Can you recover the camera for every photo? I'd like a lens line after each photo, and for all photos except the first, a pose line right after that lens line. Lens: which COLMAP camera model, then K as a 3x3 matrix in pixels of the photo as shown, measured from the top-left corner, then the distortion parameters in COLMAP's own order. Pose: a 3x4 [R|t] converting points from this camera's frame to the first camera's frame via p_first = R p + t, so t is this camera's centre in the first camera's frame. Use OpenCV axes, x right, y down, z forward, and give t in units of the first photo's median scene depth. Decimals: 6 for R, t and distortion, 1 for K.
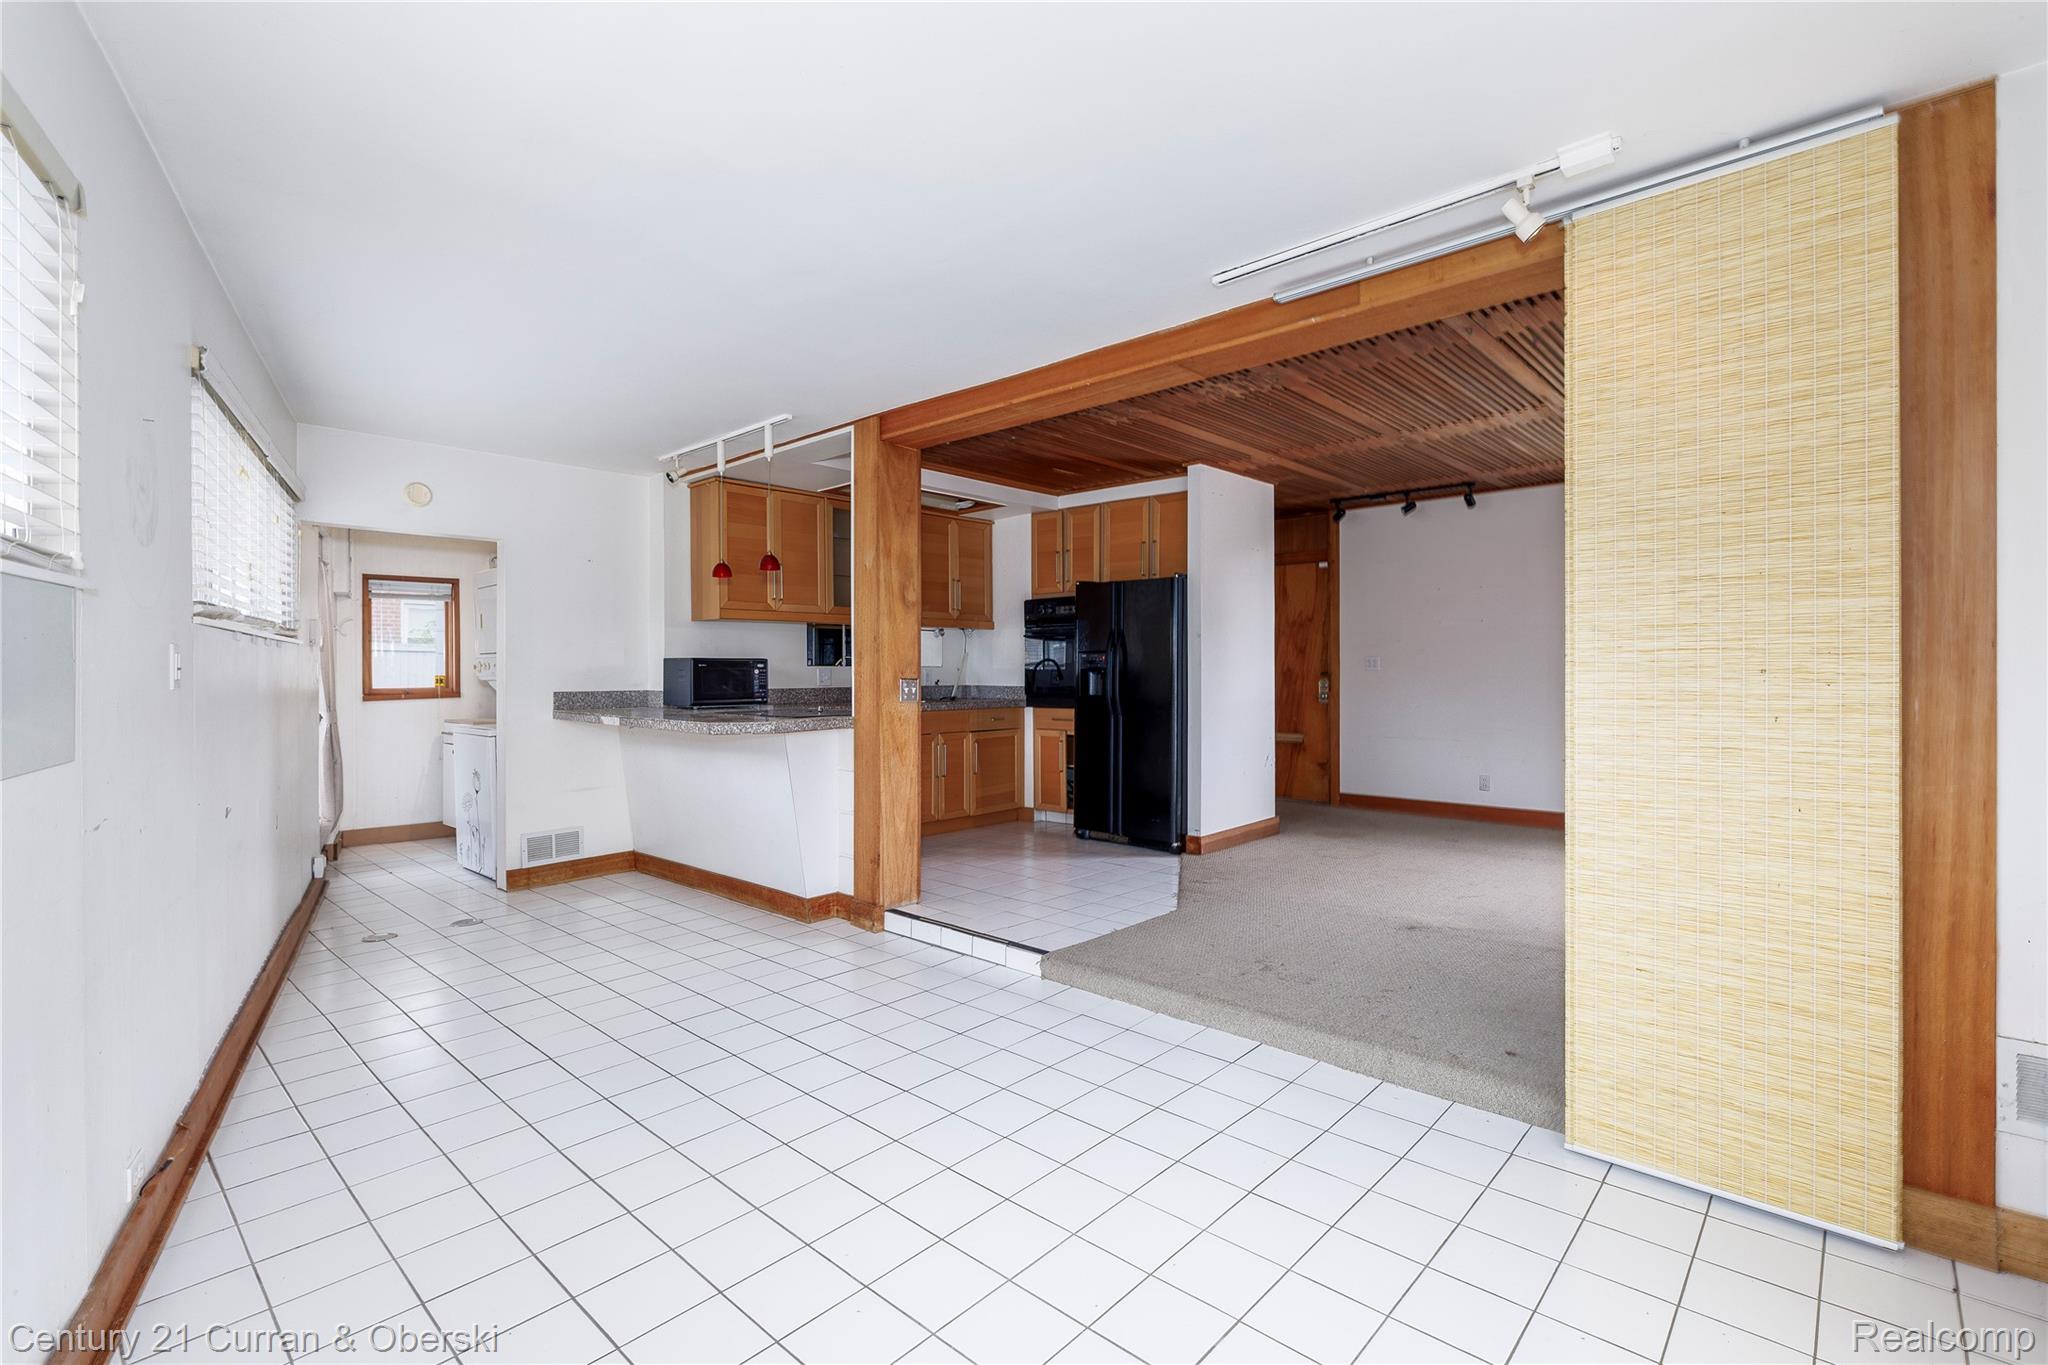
lens RADIAL K [[919.2, 0, 1044.7], [0, 919.2, 675.1], [0, 0, 1]] dist [-0.000706, 0.000386]
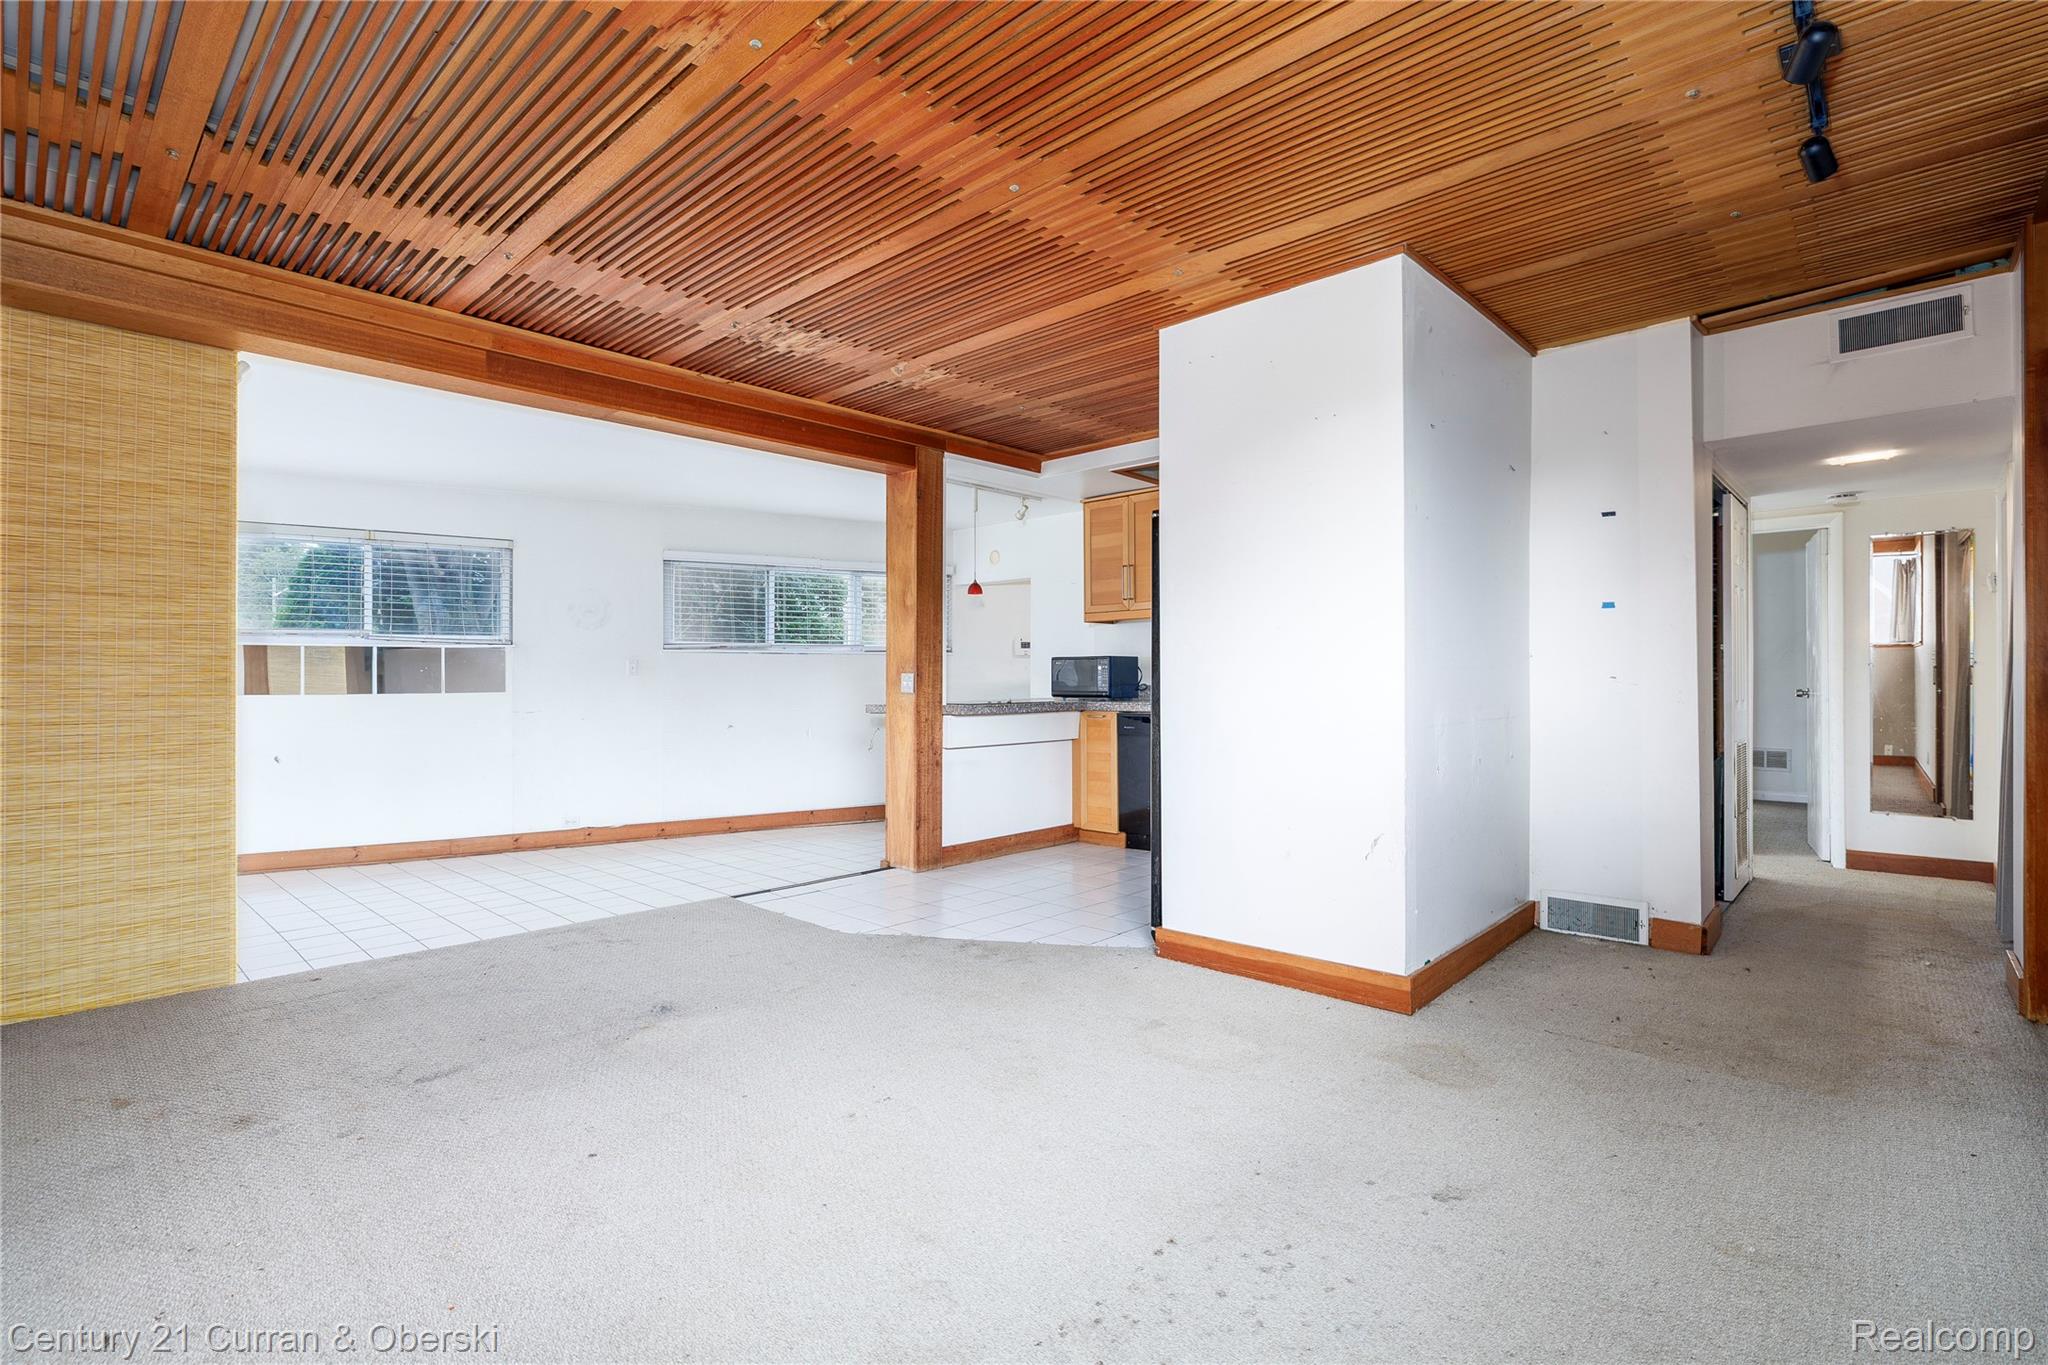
lens RADIAL K [[965.5, 0, 1033.5], [0, 965.5, 672.6], [0, 0, 1]] dist [-0.003631, 0.001570]
pose [[-0.025116, -0.003877, -0.999677, 0.721144], [-0.001147, 0.999992, -0.003849, 0.005523], [0.999684, 0.001050, -0.025121, 0.812530]]
